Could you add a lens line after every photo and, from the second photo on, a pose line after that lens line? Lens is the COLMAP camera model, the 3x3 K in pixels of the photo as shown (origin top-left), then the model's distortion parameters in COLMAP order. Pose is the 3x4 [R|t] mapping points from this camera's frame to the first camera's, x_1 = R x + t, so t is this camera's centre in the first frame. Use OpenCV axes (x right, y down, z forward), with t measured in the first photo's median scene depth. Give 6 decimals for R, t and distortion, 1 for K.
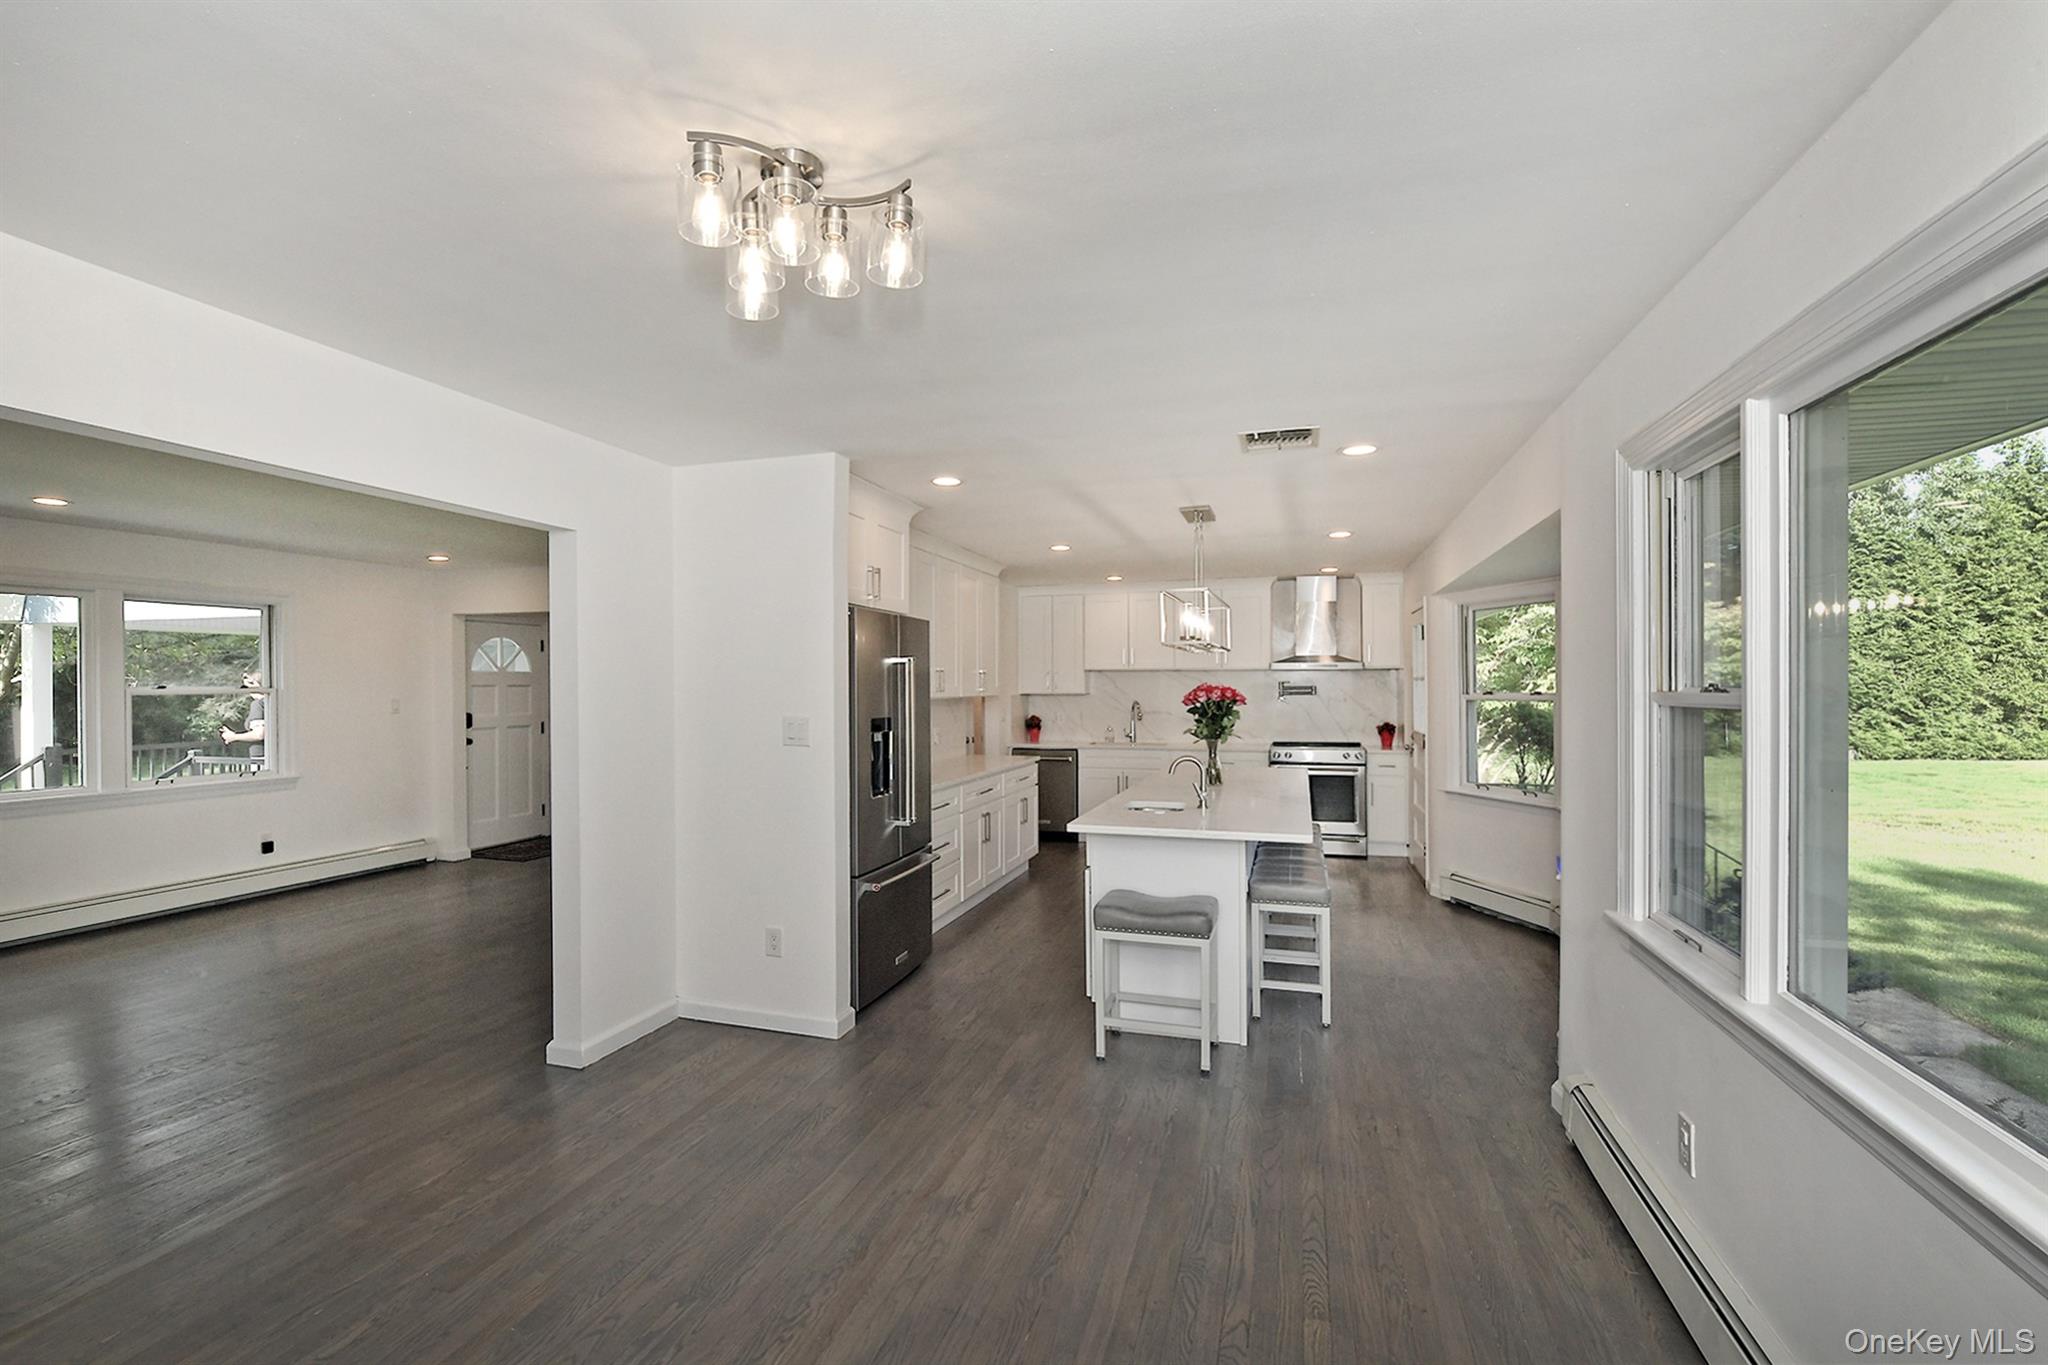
lens RADIAL K [[934.1, 0, 970.9], [0, 934.1, 705.4], [0, 0, 1]] dist [-0.003259, 0.000386]
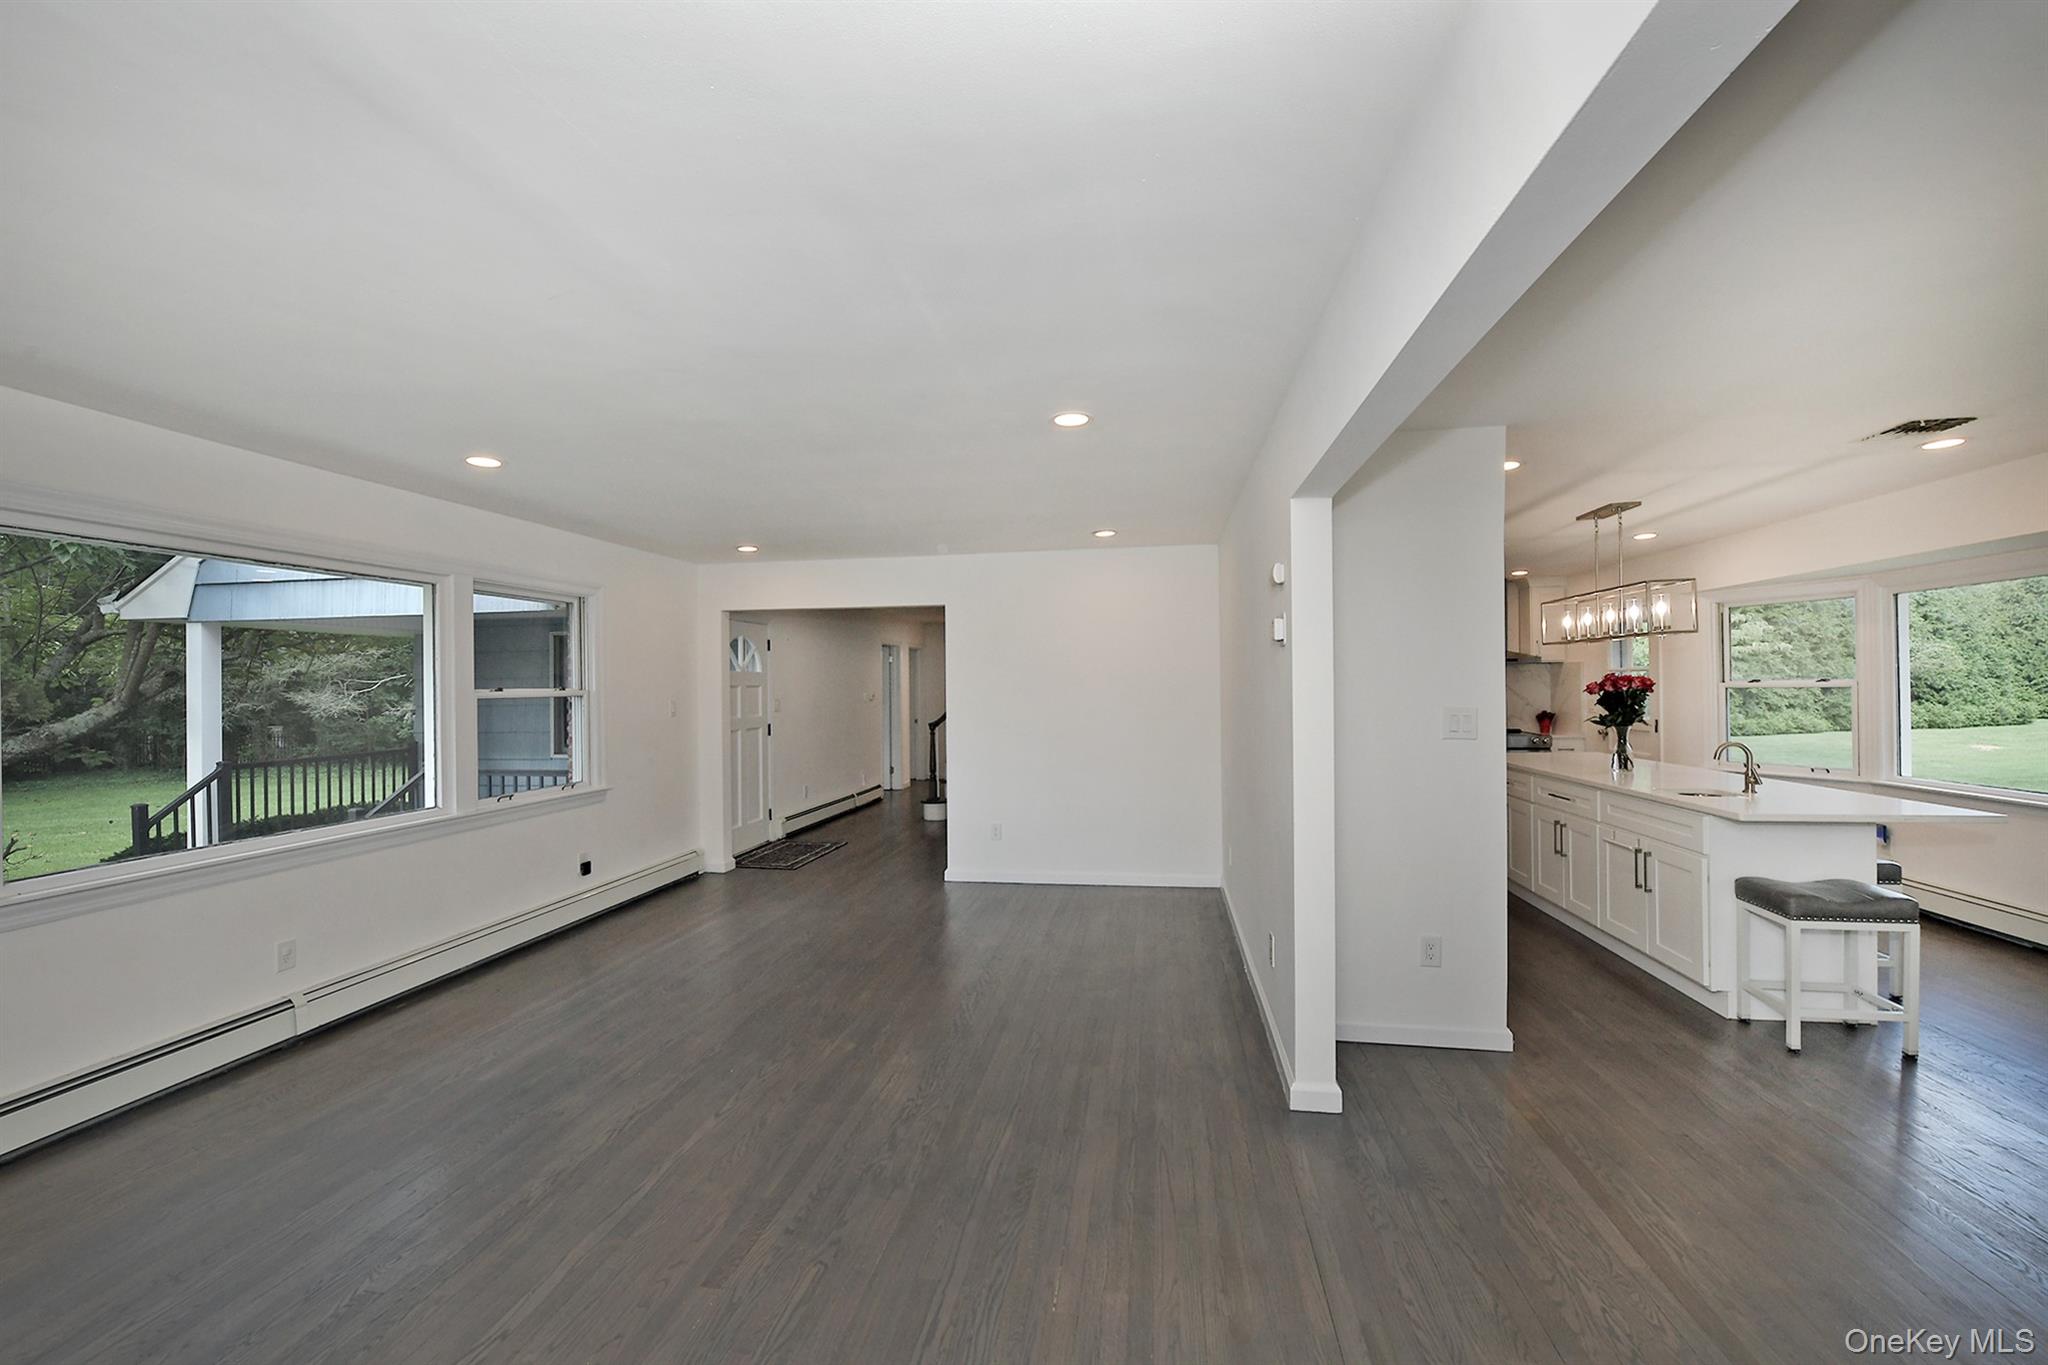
lens RADIAL K [[834.3, 0, 1041.3], [0, 834.3, 688.2], [0, 0, 1]] dist [-0.013043, -0.000465]
pose [[0.989401, -0.012432, 0.144675, -0.335816], [0.015355, 0.999700, -0.019101, 0.001075], [-0.144395, 0.021120, 0.989295, 0.110827]]
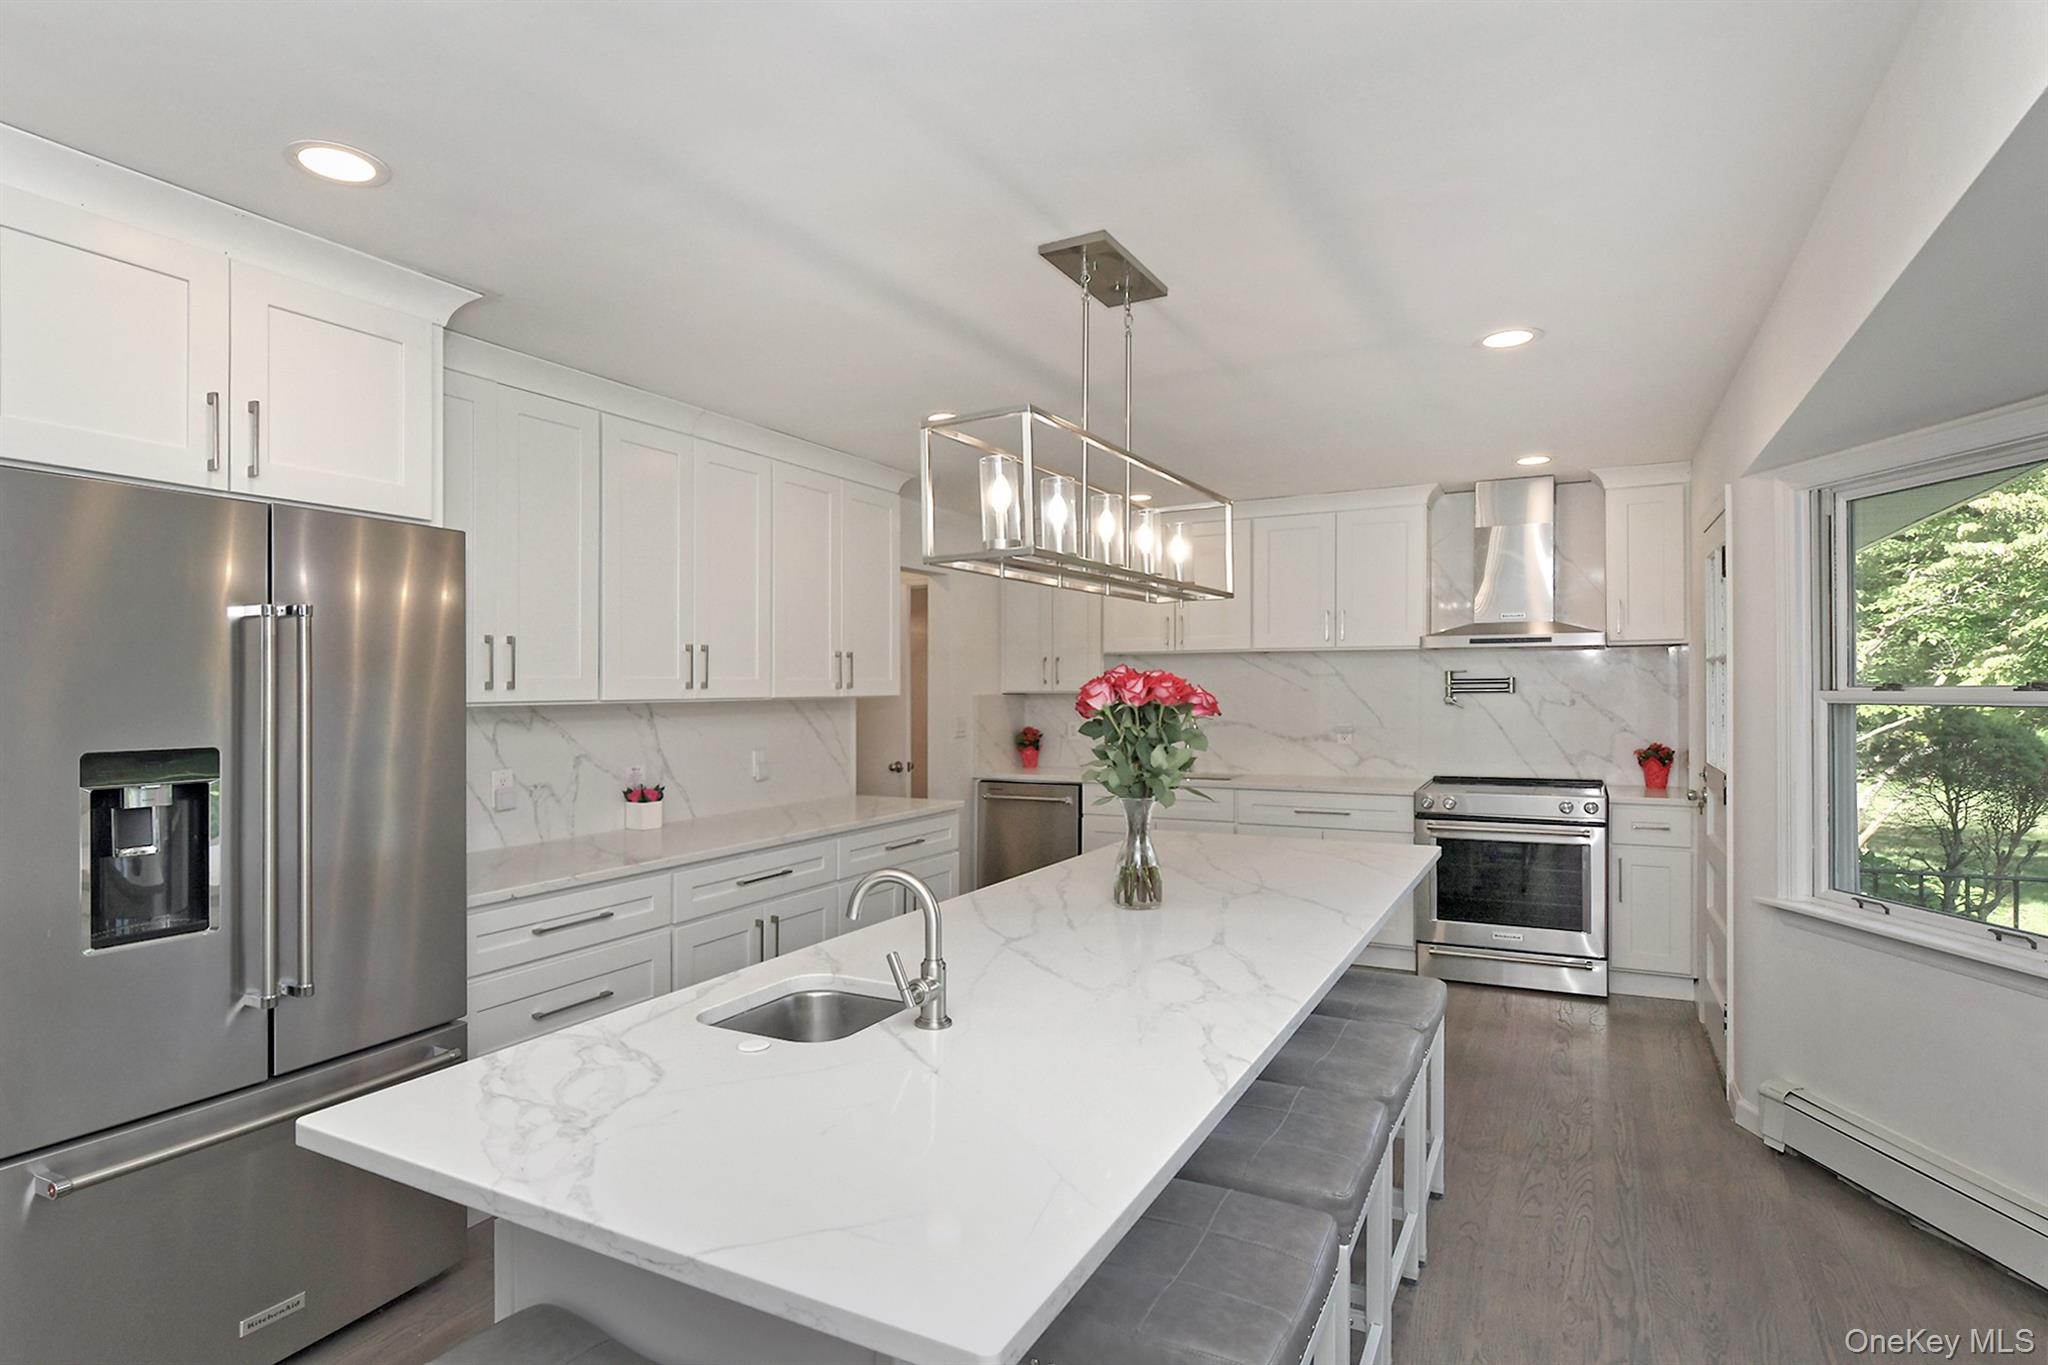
lens RADIAL K [[1125.7, 0, 915.8], [0, 1125.7, 704.4], [0, 0, 1]] dist [0.007090, 0.001332]
pose [[0.982063, 0.002090, -0.188543, 0.163223], [-0.002587, 0.999994, -0.002389, -0.002759], [0.188537, 0.002834, 0.982062, 0.303893]]
